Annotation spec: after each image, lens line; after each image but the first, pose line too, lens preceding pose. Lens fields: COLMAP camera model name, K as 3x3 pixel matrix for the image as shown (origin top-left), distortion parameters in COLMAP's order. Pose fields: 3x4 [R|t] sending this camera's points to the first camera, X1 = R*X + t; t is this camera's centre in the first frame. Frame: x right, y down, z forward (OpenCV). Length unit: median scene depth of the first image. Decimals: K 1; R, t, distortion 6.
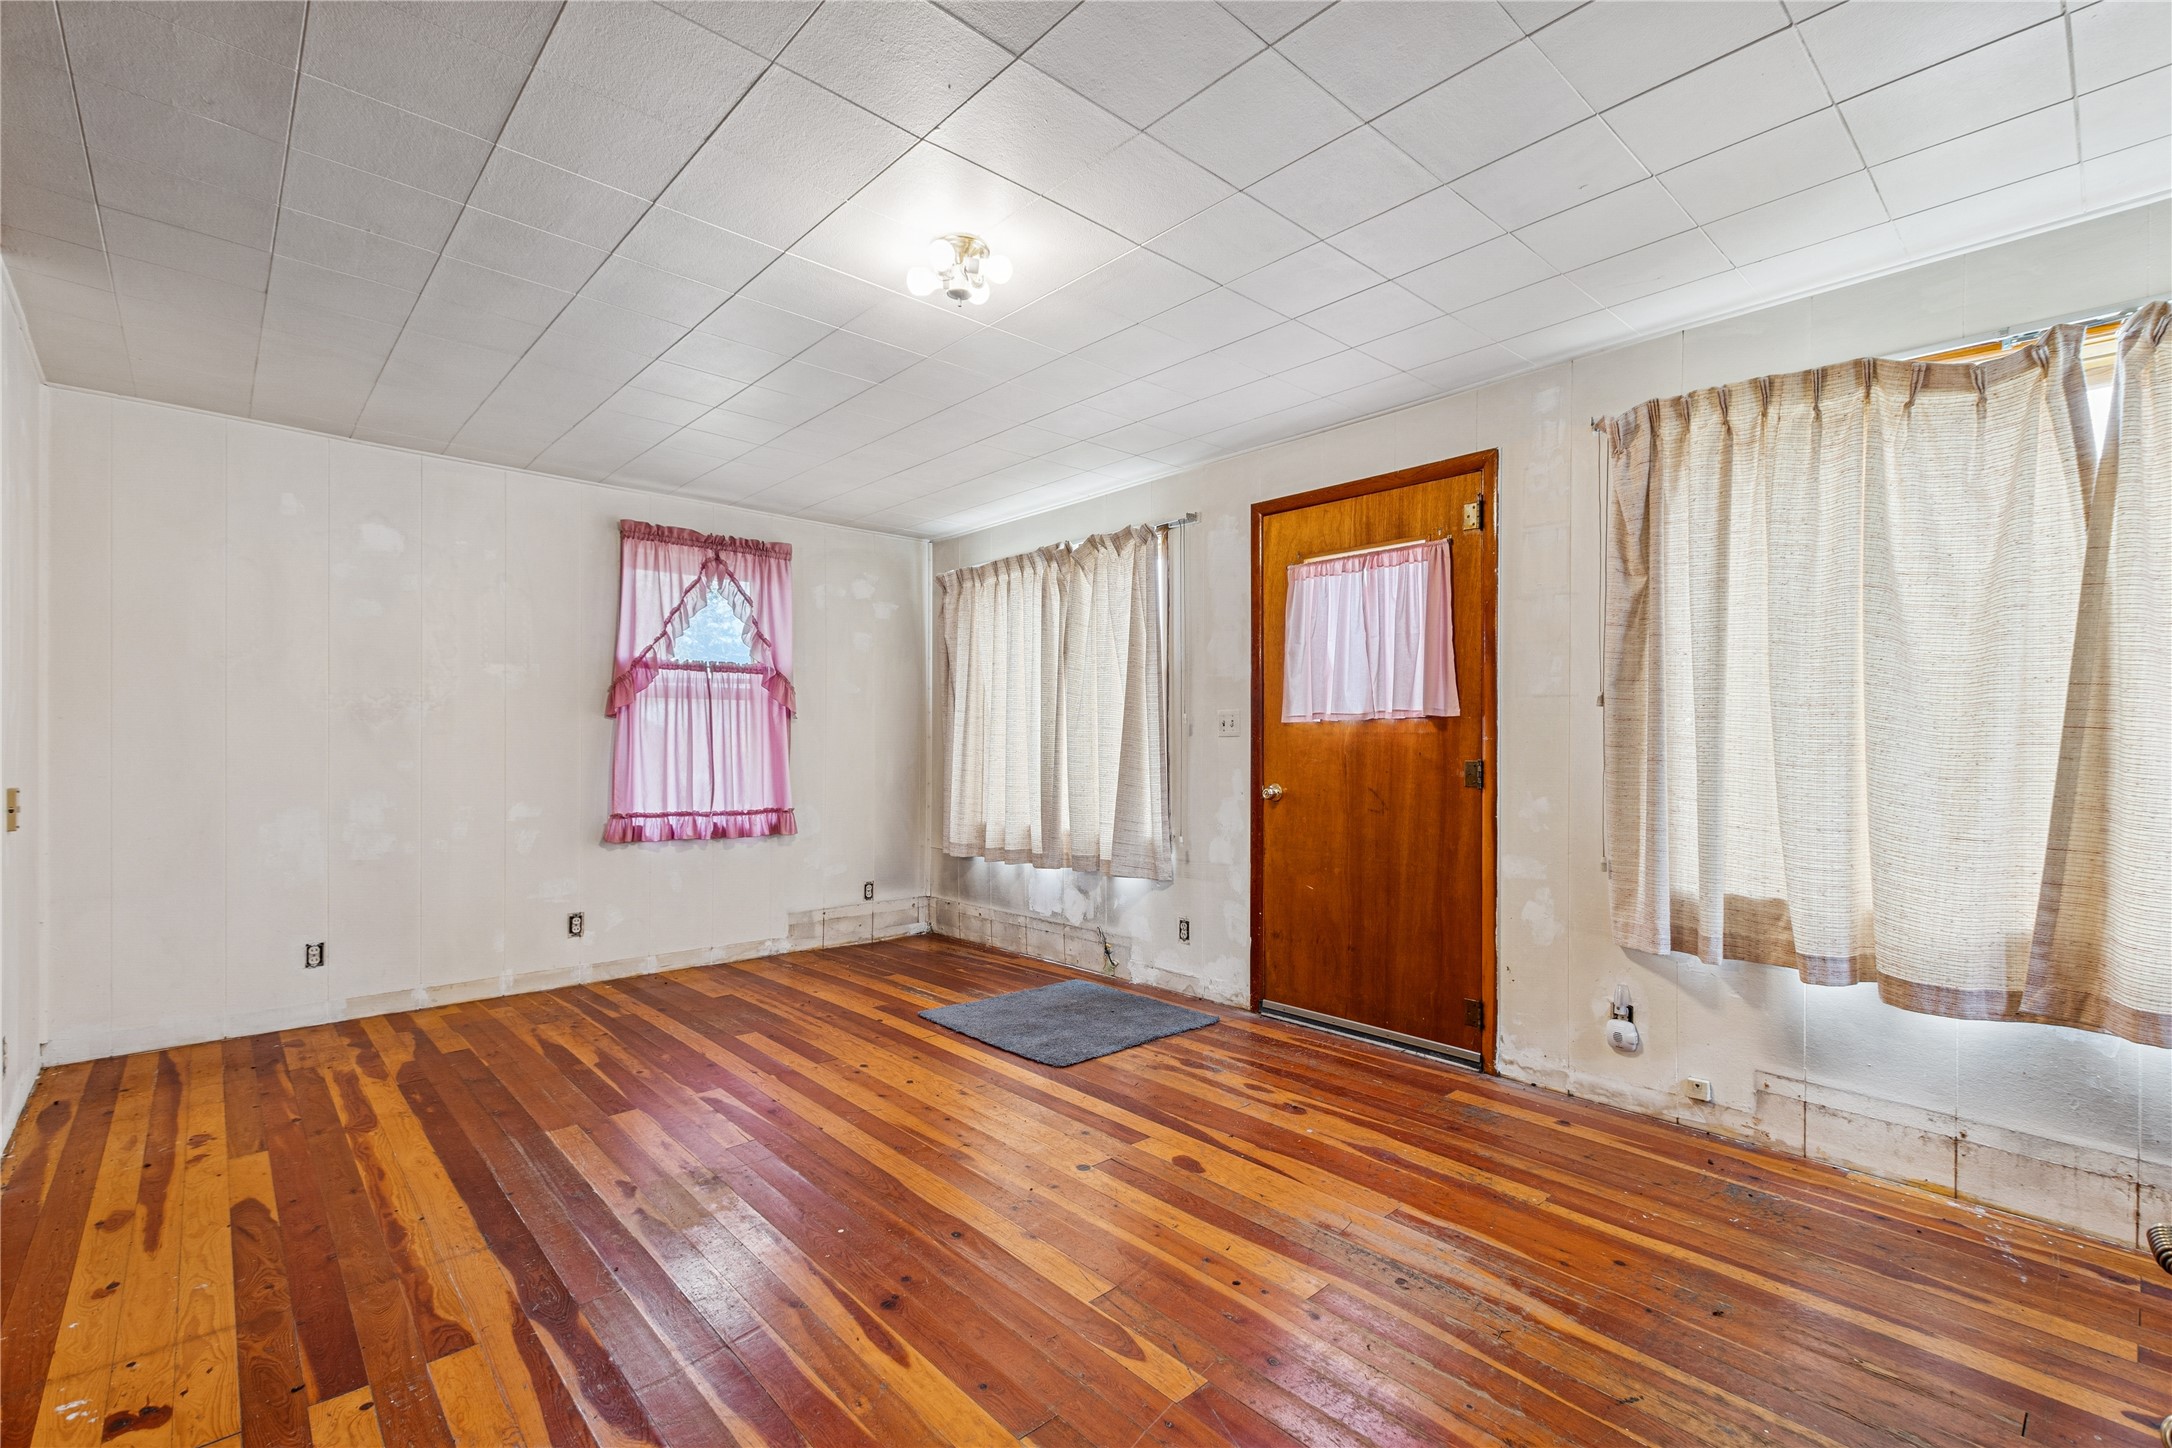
lens RADIAL K [[956.0, 0, 1086.7], [0, 956.0, 748.4], [0, 0, 1]] dist [-0.000240, -0.000143]
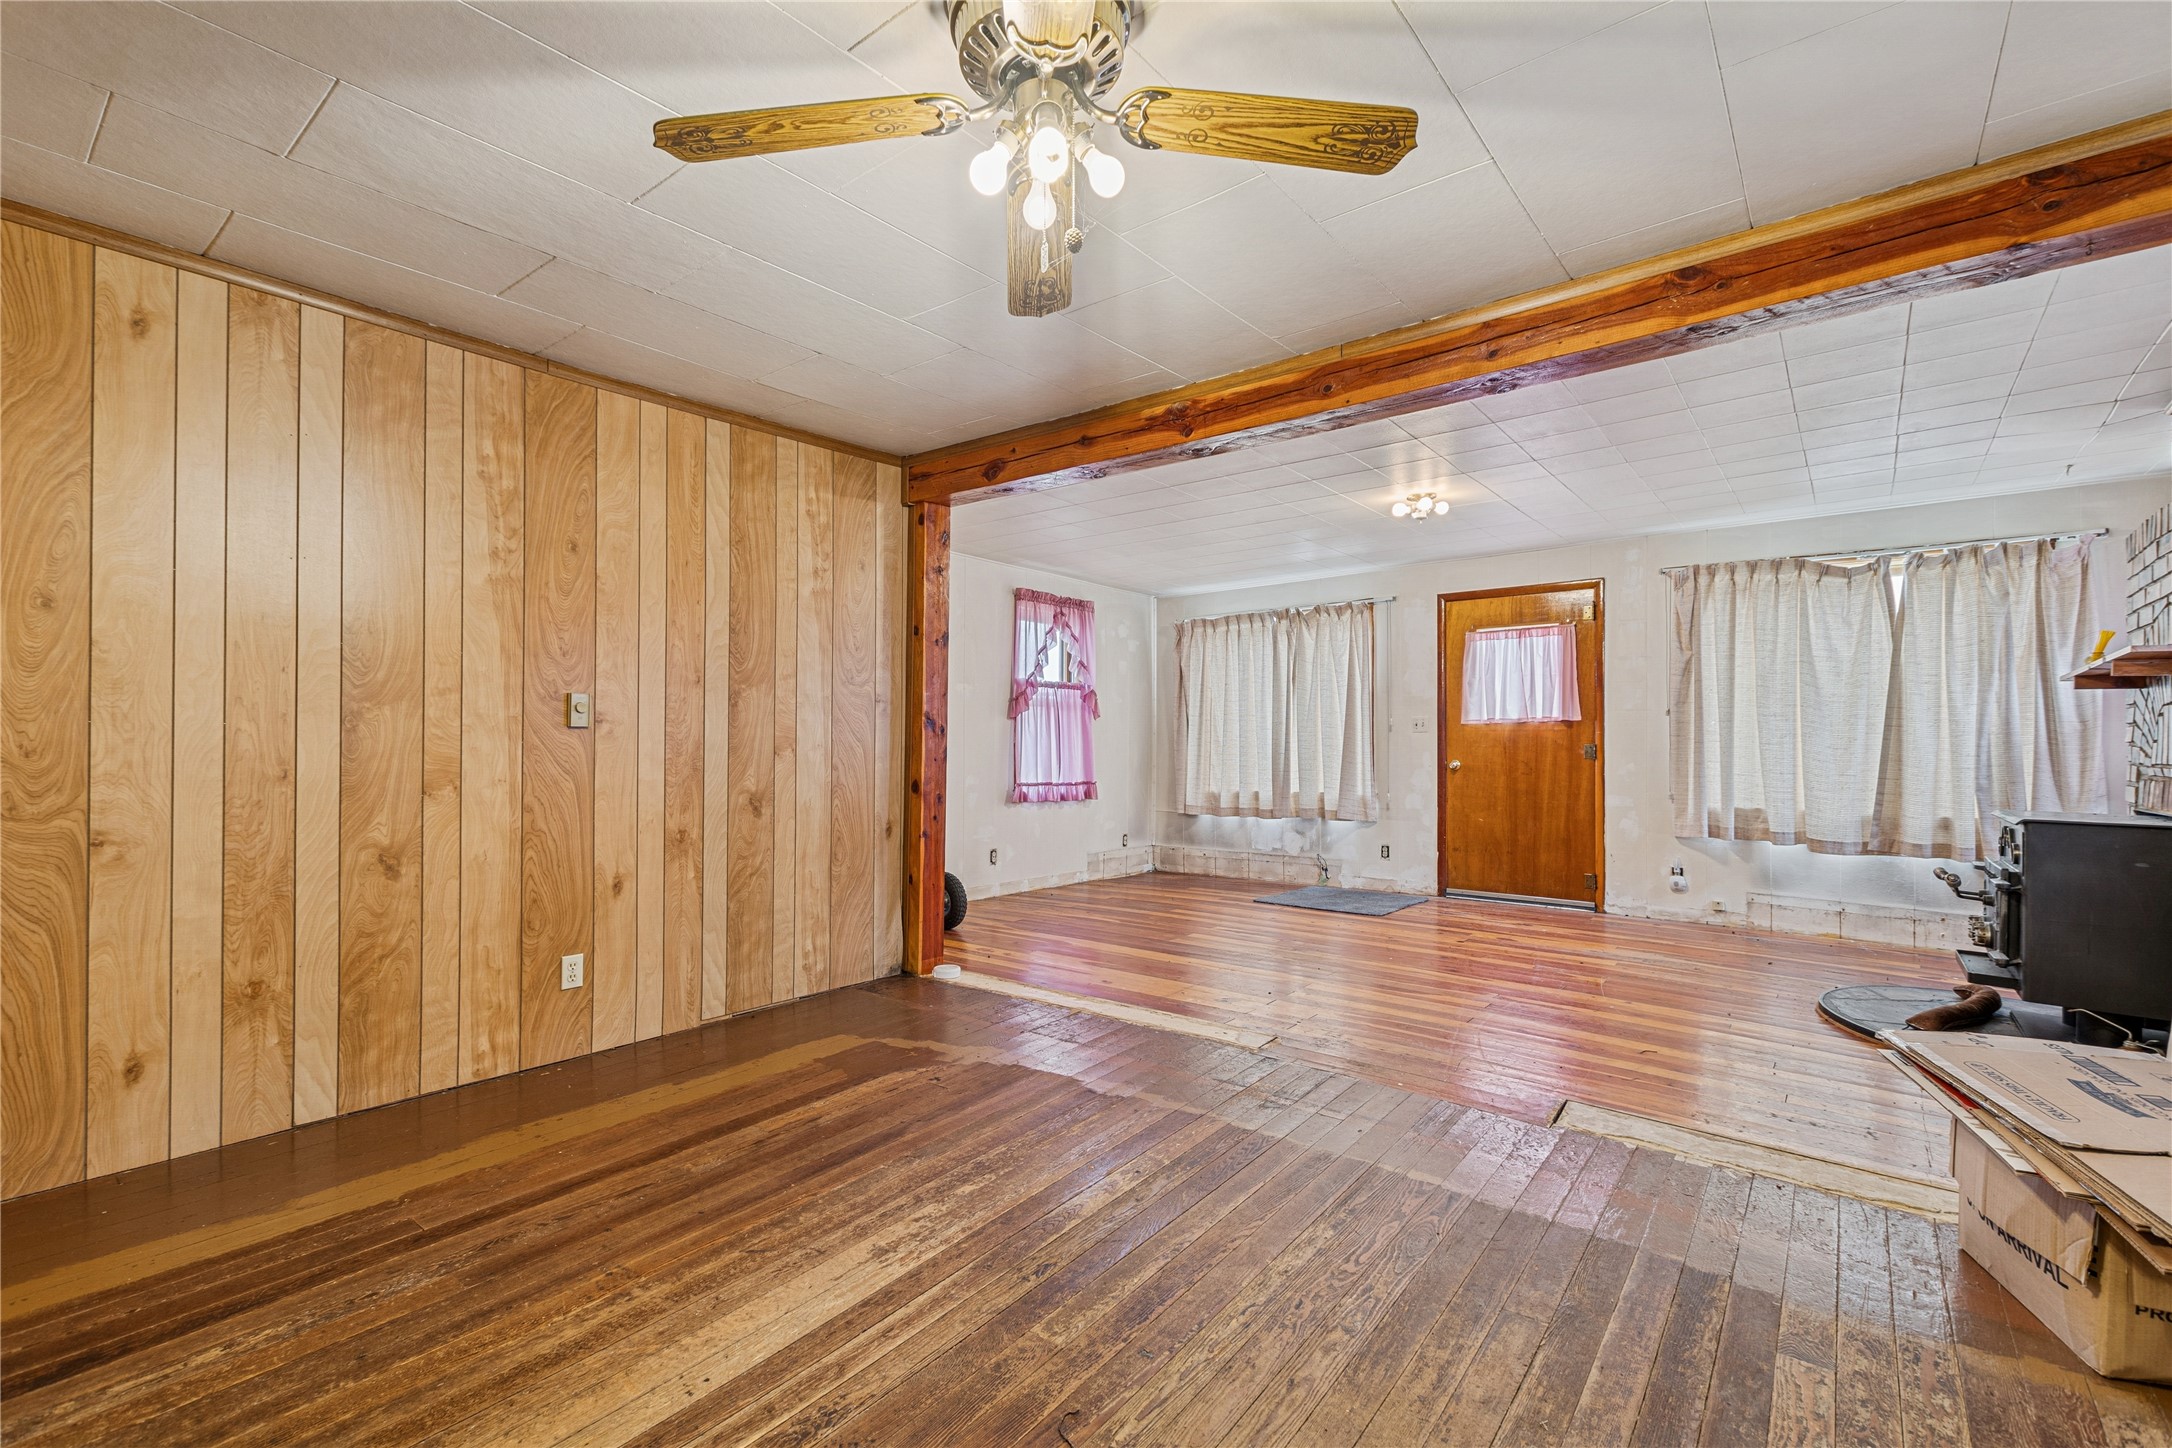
lens RADIAL K [[939.3, 0, 1085.9], [0, 939.3, 742.0], [0, 0, 1]] dist [0.003736, -0.000091]
pose [[0.989345, 0.000563, 0.145589, -0.786860], [0.000932, 0.999948, -0.010204, 0.024539], [-0.145587, 0.010231, 0.989293, -0.628150]]
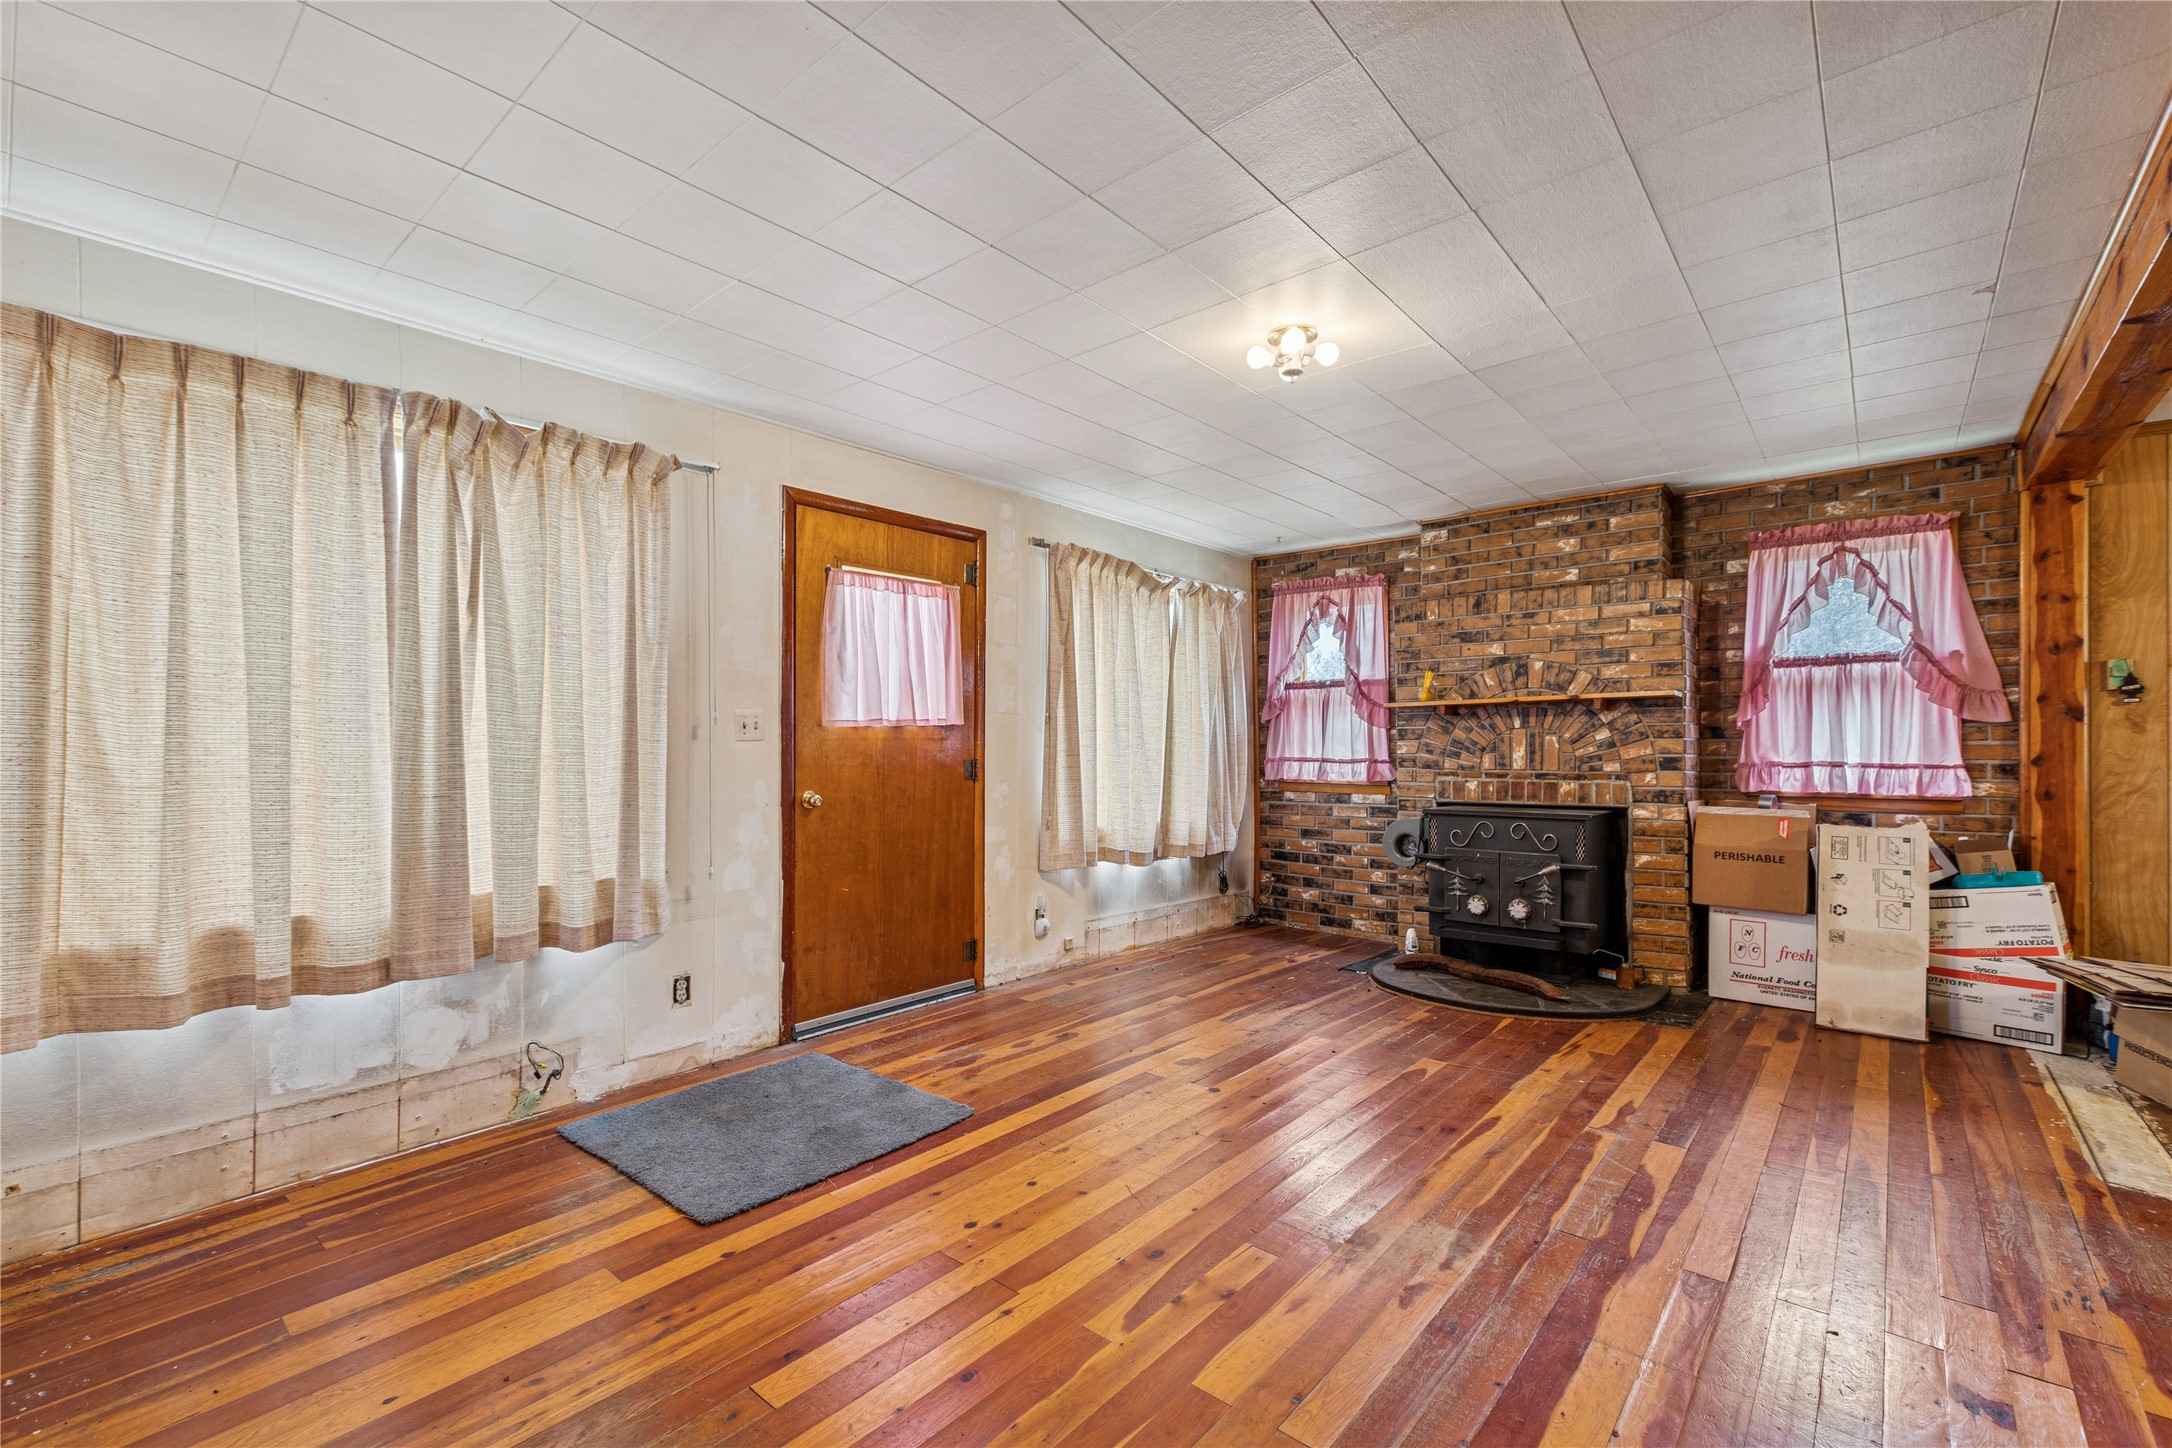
lens RADIAL K [[939.3, 0, 1085.9], [0, 939.3, 742.0], [0, 0, 1]] dist [0.003736, -0.000091]
pose [[-0.118711, -0.000759, 0.992929, -0.864658], [0.010309, 0.999945, 0.001997, -0.011423], [-0.992875, 0.010473, -0.118697, 0.948287]]
